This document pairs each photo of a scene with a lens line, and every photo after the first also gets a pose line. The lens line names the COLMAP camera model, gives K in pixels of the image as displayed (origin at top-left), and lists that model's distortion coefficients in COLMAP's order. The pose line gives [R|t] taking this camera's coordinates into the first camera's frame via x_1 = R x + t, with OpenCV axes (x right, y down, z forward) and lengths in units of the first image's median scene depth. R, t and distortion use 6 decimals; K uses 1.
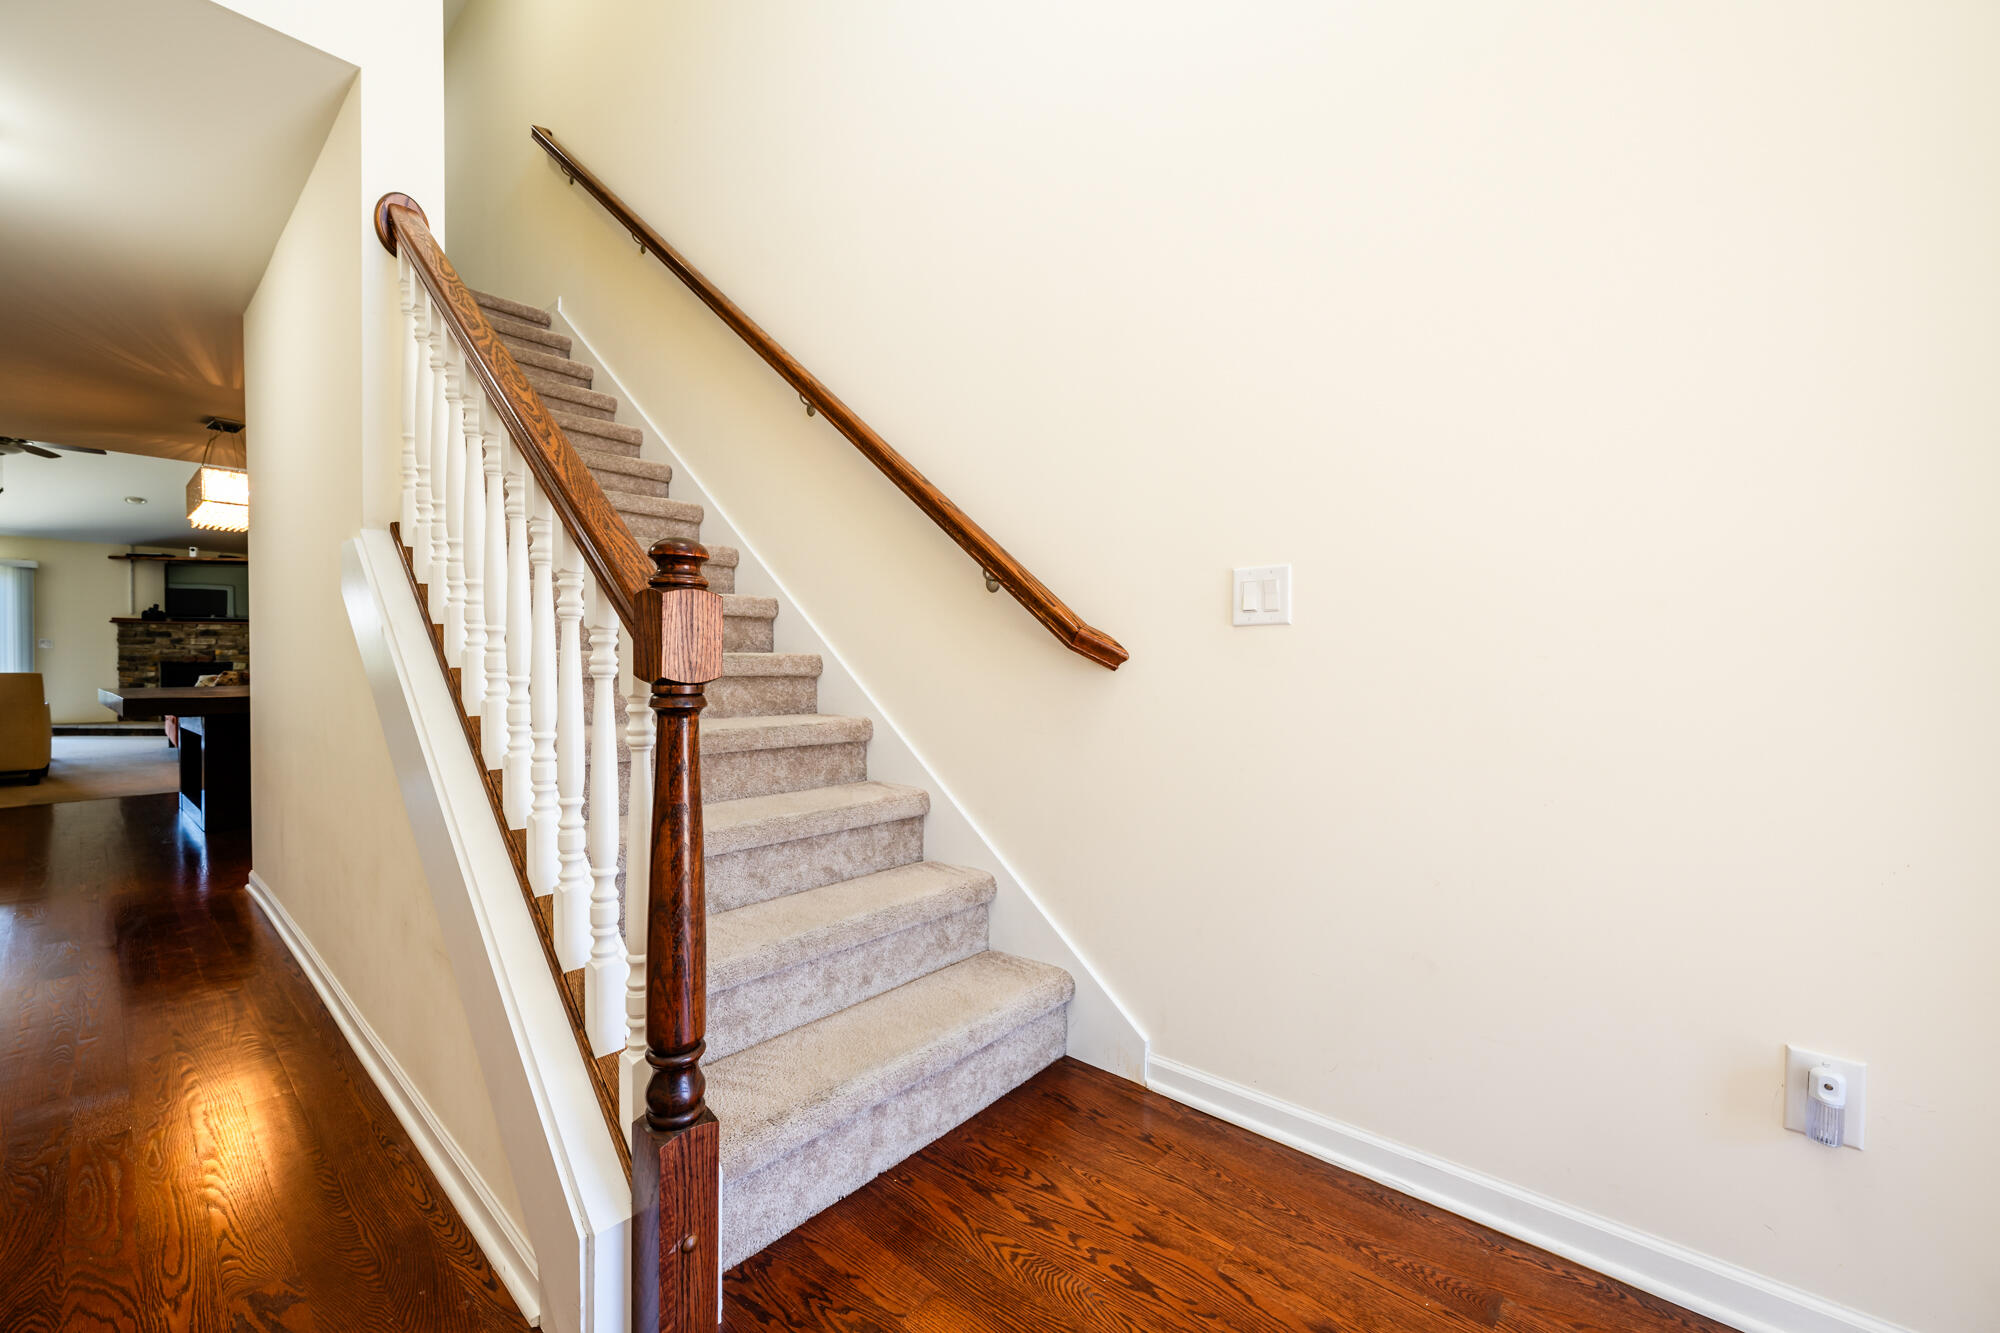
lens RADIAL K [[800.9, 0, 1008.0], [0, 800.9, 672.9], [0, 0, 1]] dist [0.000071, -0.001387]
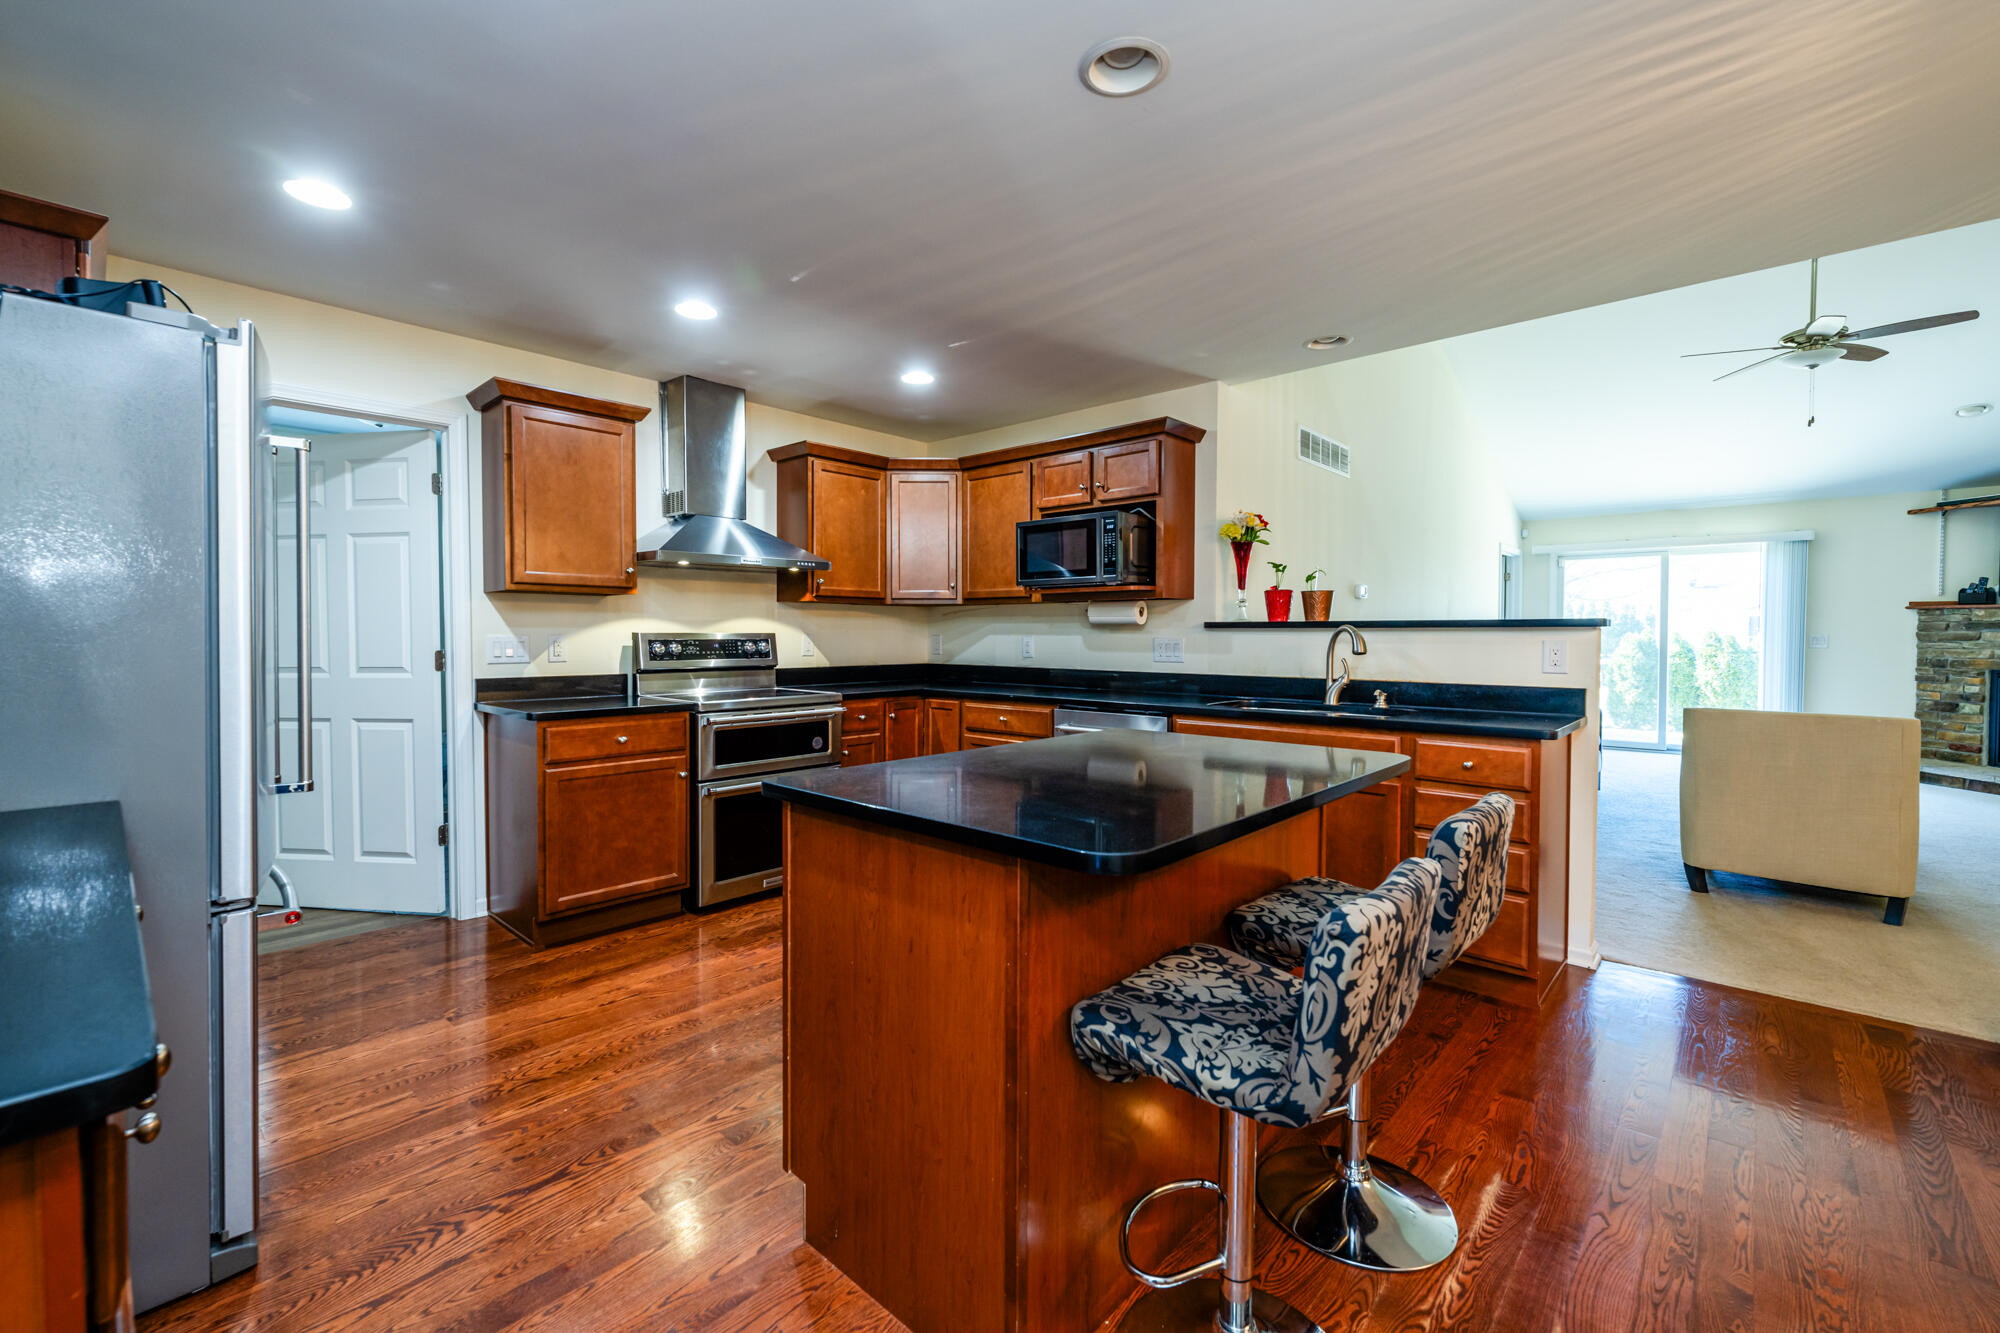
lens RADIAL K [[800.9, 0, 988.7], [0, 800.9, 650.0], [0, 0, 1]] dist [0.000071, -0.001387]
pose [[-0.066967, 0.018940, -0.997575, -0.391838], [-0.012718, 0.999722, 0.019834, -0.031793], [0.997674, 0.014016, -0.066707, 0.267646]]
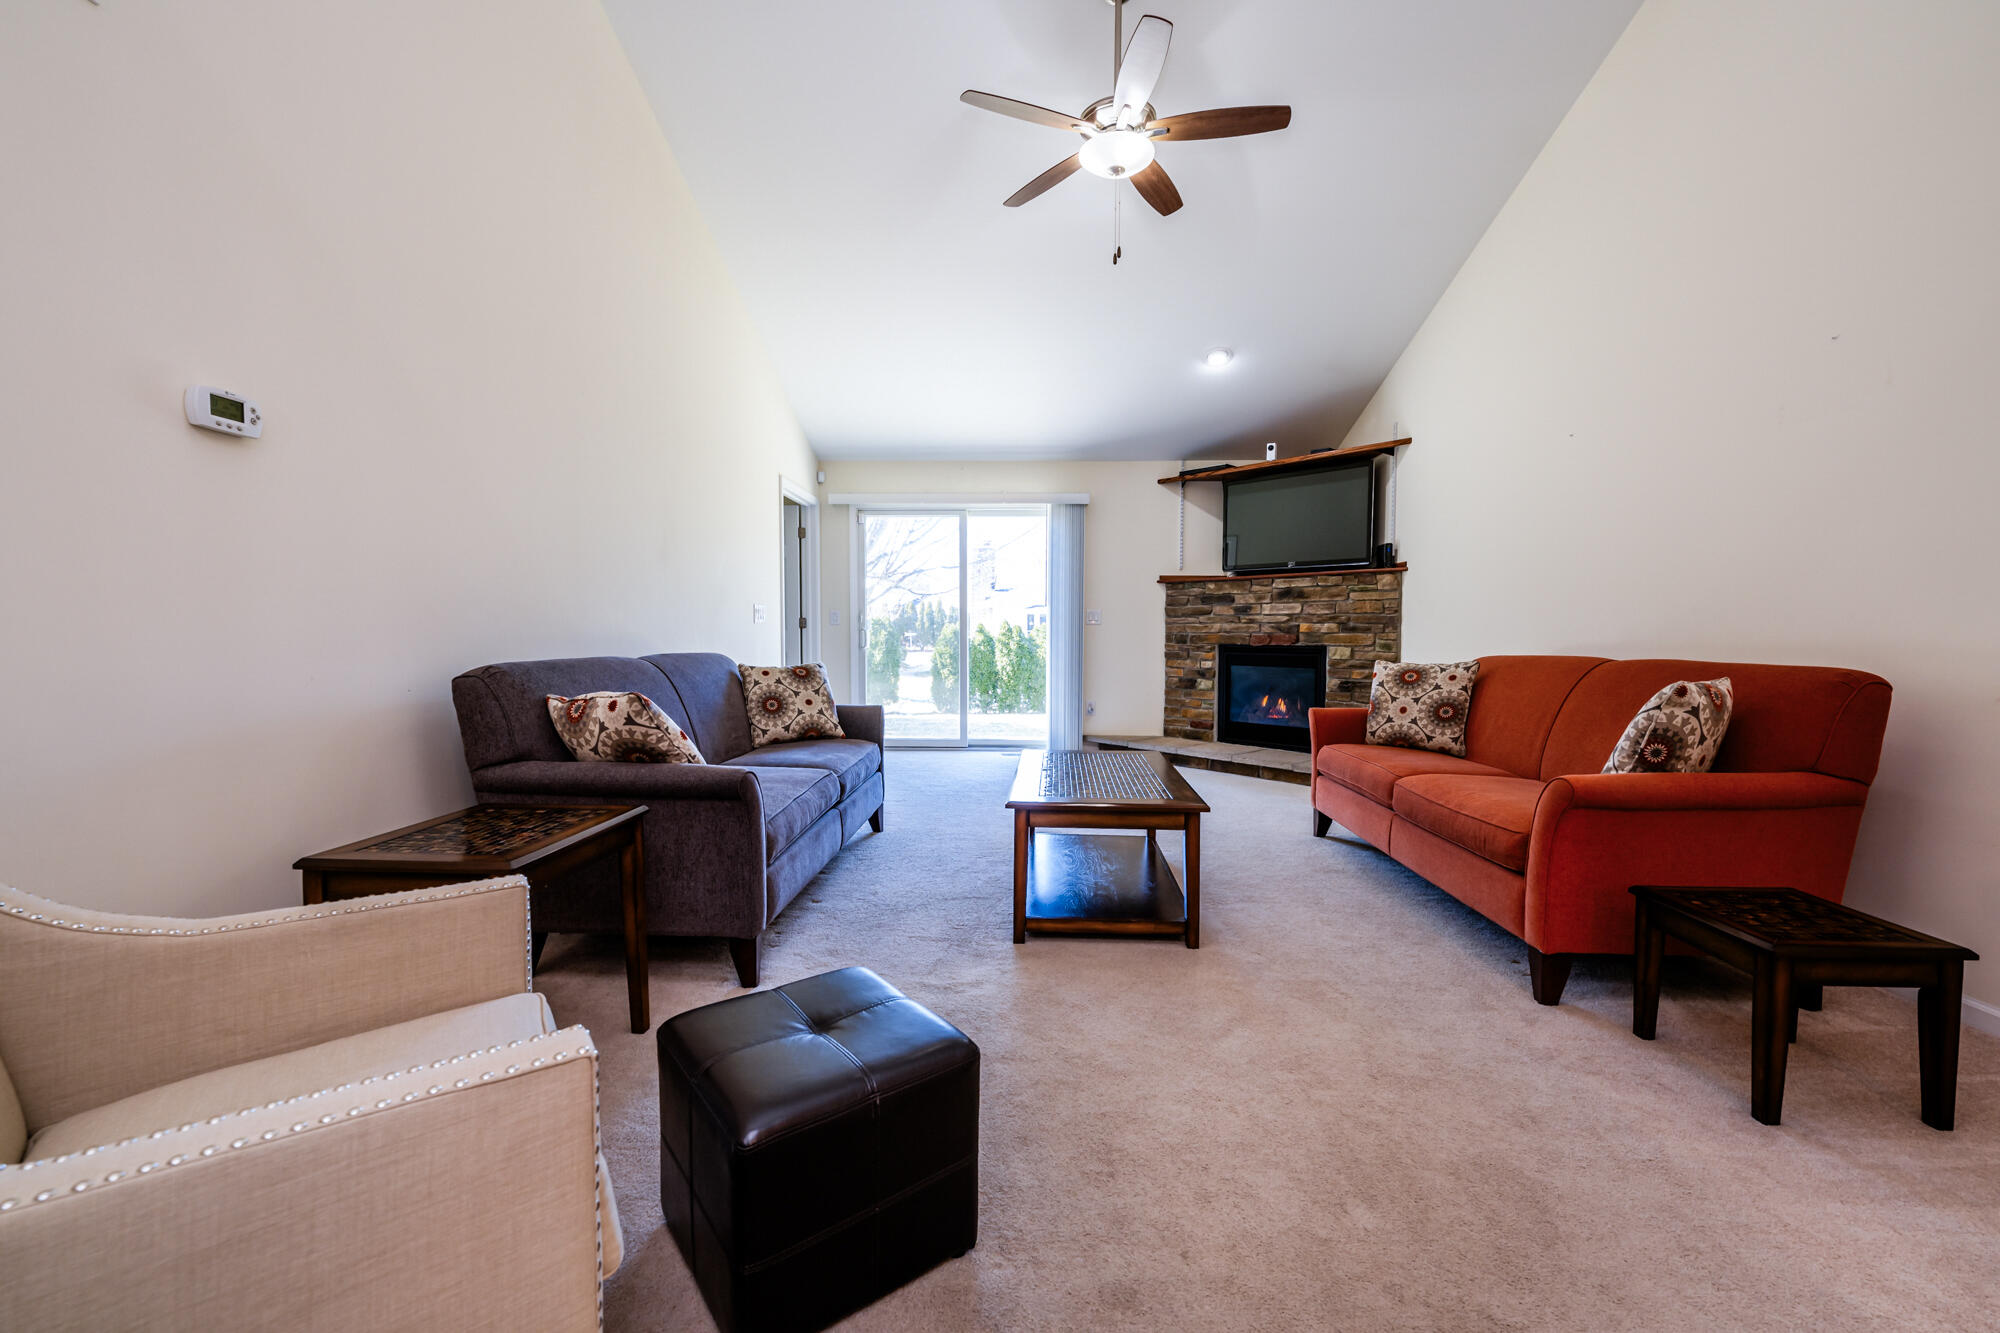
lens RADIAL K [[800.9, 0, 999.7], [0, 800.9, 670.7], [0, 0, 1]] dist [0.000071, -0.001387]
pose [[0.614021, 0.034441, -0.788538, -0.682050], [-0.008724, 0.999283, 0.036853, -0.014776], [0.789242, -0.015750, 0.613881, 0.495108]]
